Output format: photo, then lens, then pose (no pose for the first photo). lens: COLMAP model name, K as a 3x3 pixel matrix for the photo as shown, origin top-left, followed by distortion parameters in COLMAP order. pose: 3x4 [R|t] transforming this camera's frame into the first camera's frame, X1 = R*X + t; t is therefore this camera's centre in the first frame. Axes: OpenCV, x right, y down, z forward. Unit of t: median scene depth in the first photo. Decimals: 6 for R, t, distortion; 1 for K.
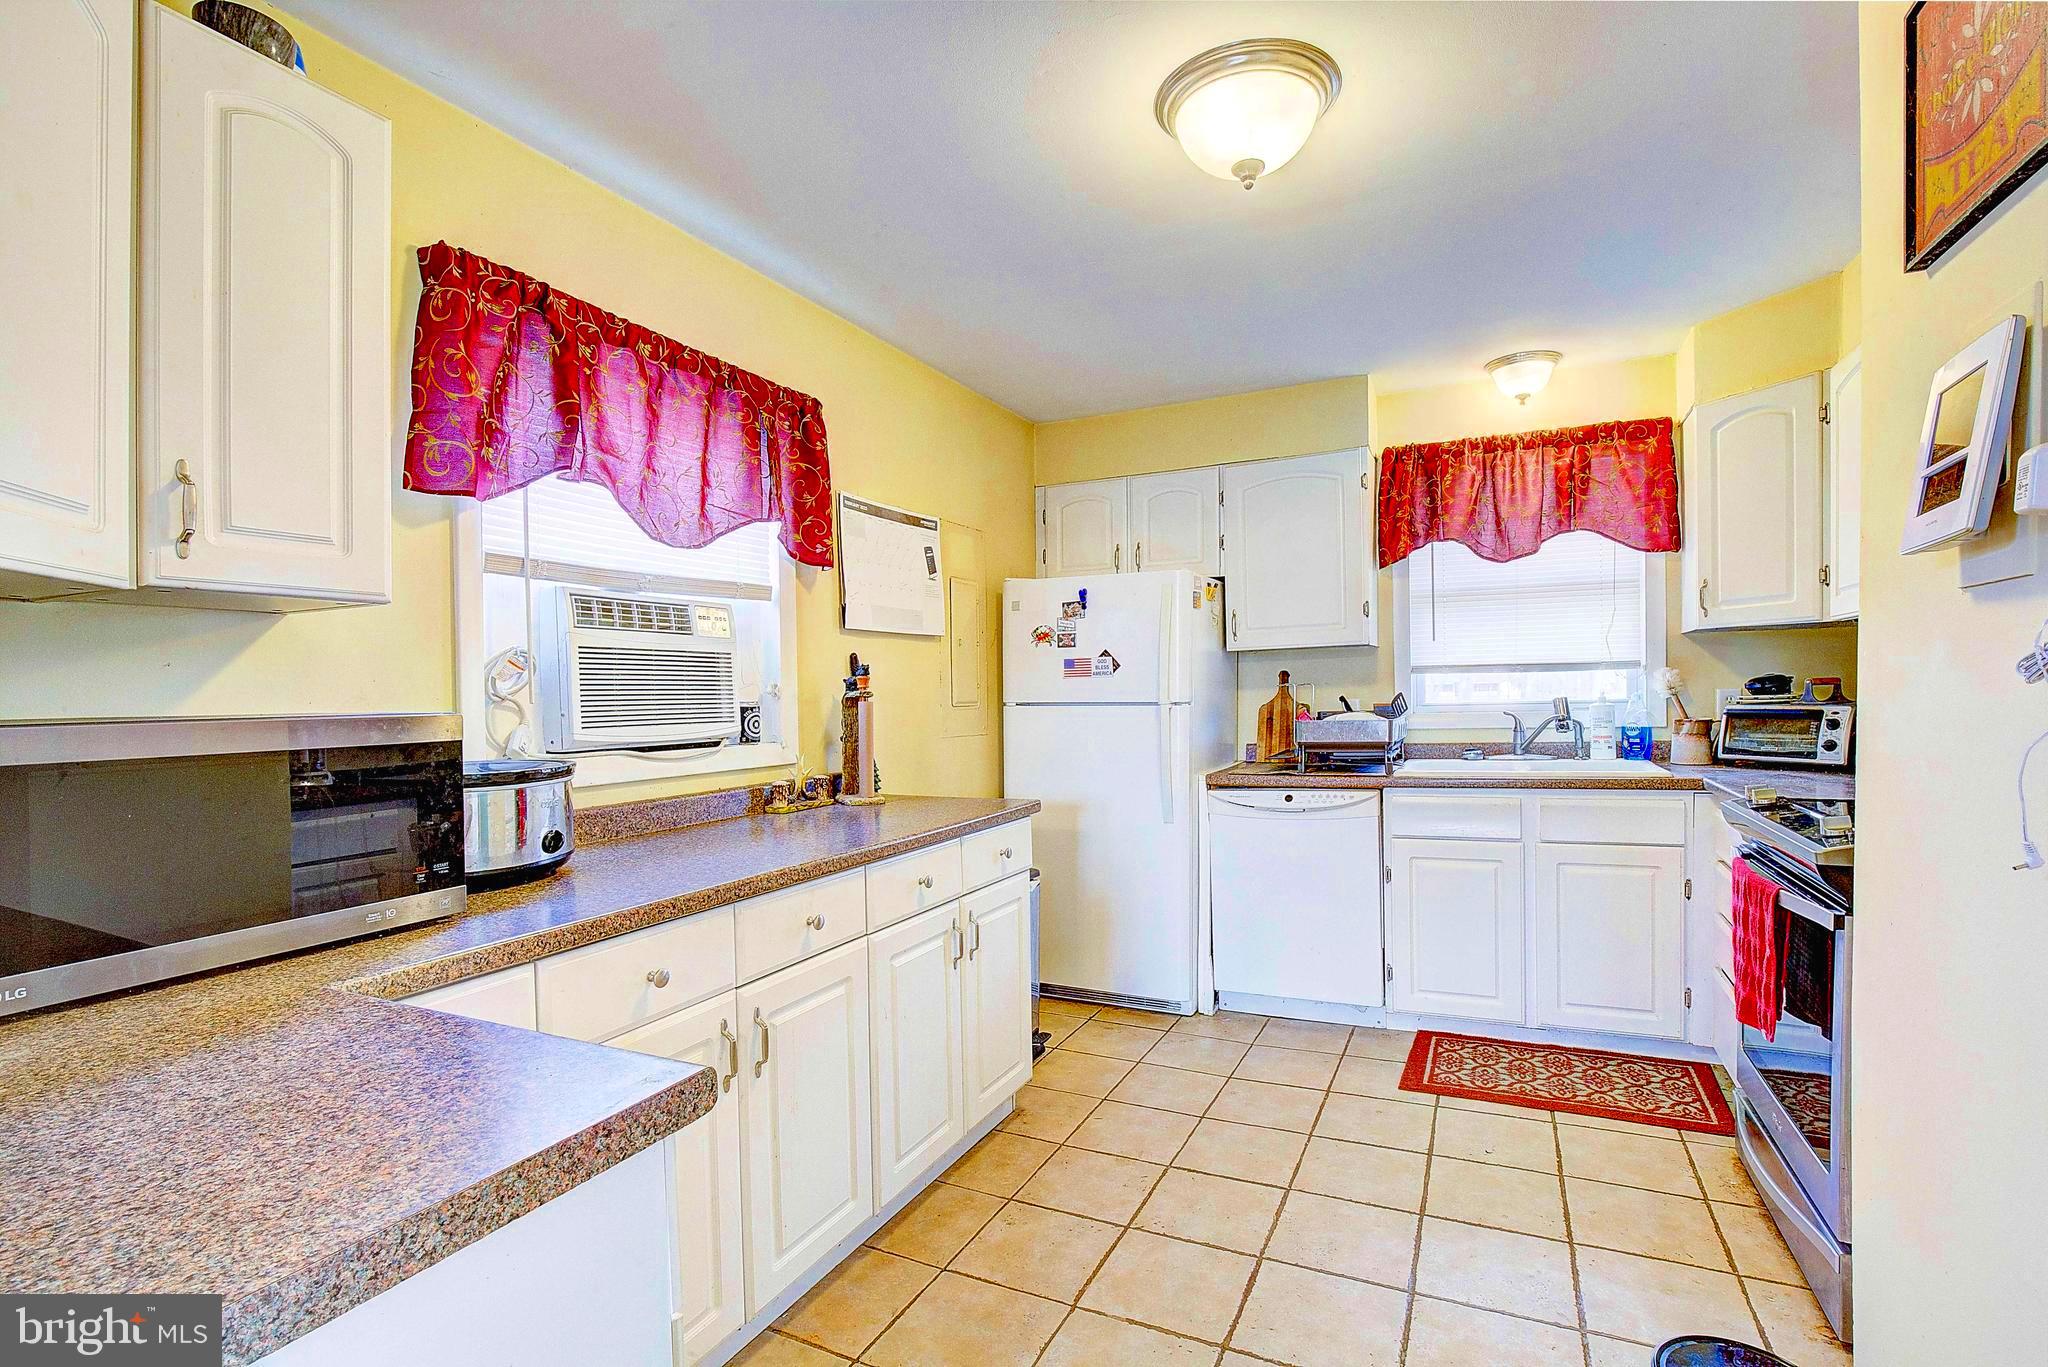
lens RADIAL K [[944.4, 0, 1030.9], [0, 944.4, 693.3], [0, 0, 1]] dist [-0.030602, 0.017906]
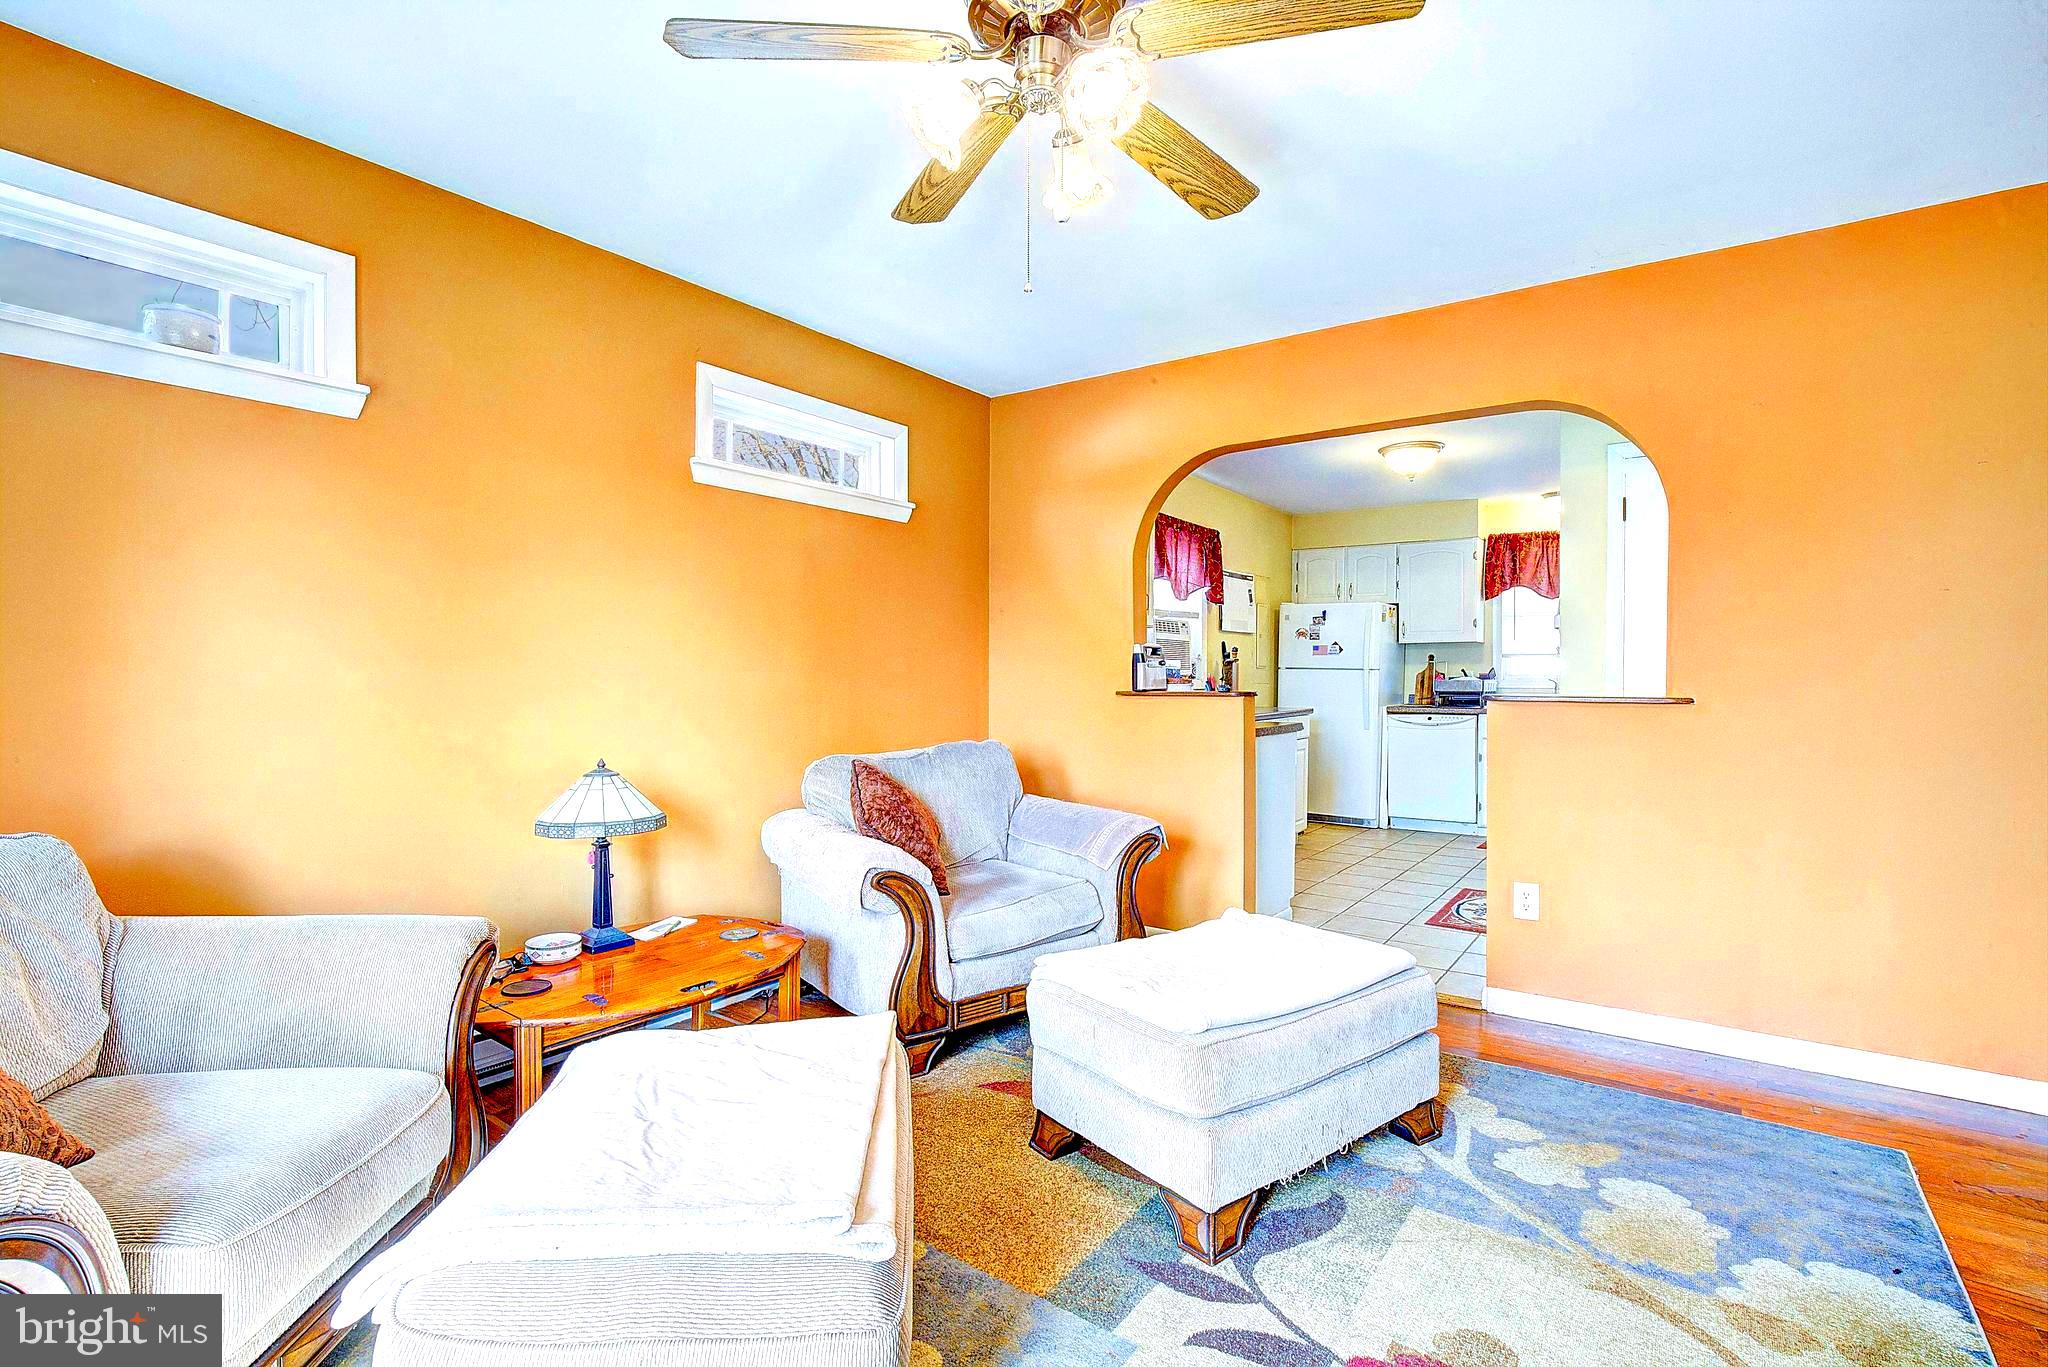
lens RADIAL K [[959.4, 0, 1047.5], [0, 959.4, 670.8], [0, 0, 1]] dist [-0.057938, 0.000161]
pose [[0.989396, 0.023629, -0.143307, -0.229972], [-0.024134, 0.999707, -0.001786, 0.033167], [0.143222, 0.005226, 0.989677, -1.059209]]
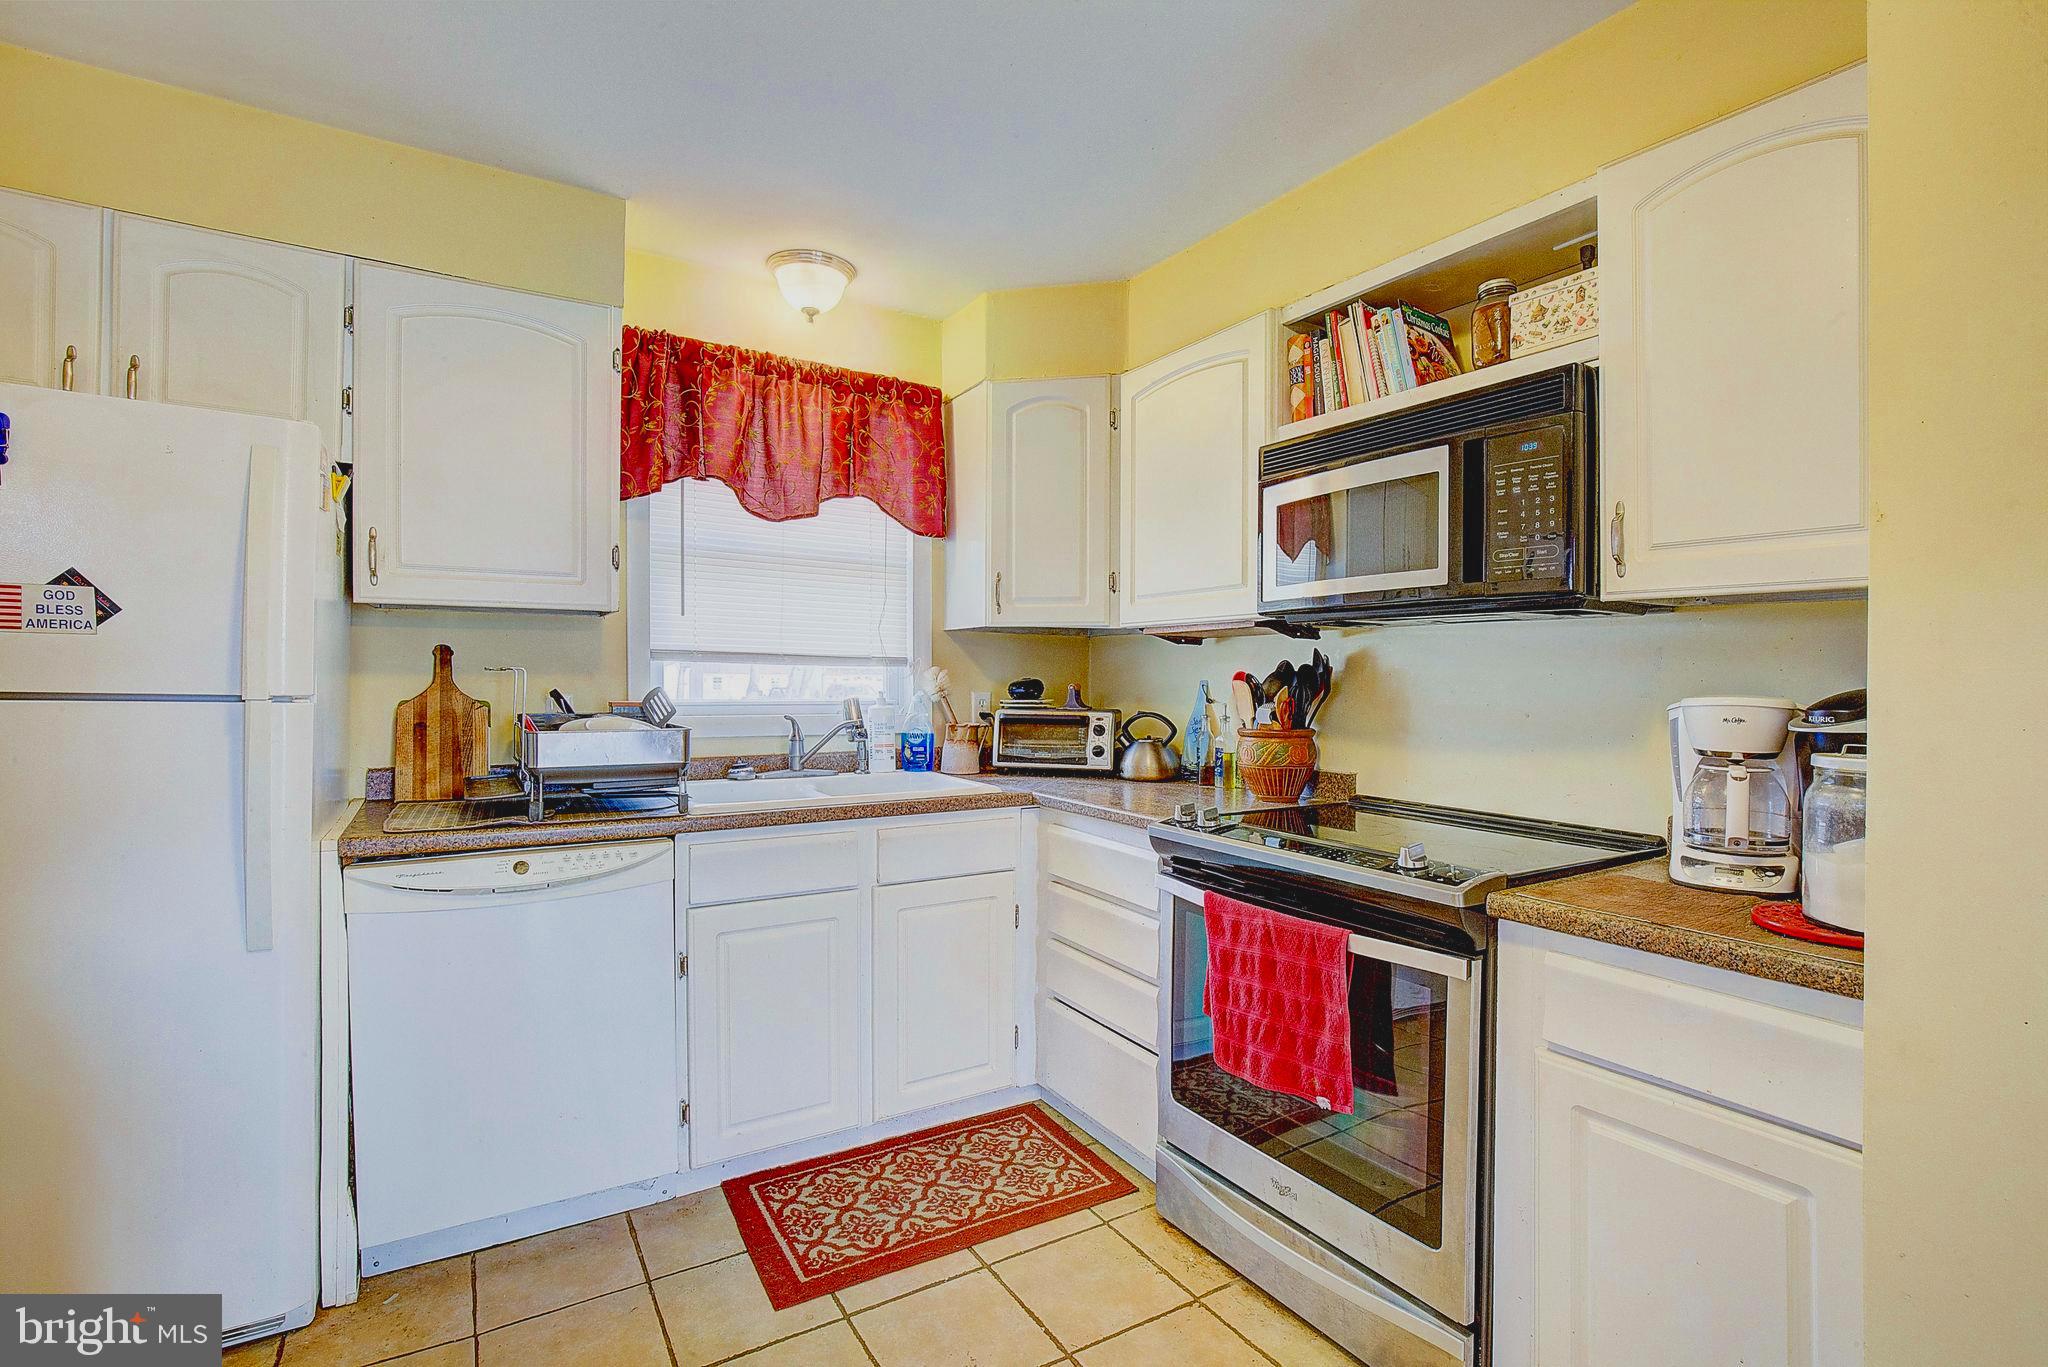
lens RADIAL K [[940.4, 0, 1022.2], [0, 940.4, 716.2], [0, 0, 1]] dist [-0.030433, 0.000228]
pose [[0.526412, -0.001570, 0.850228, -0.045493], [-0.025283, 0.999527, 0.017499, 0.001945], [-0.849853, -0.030708, 0.526124, 0.437518]]
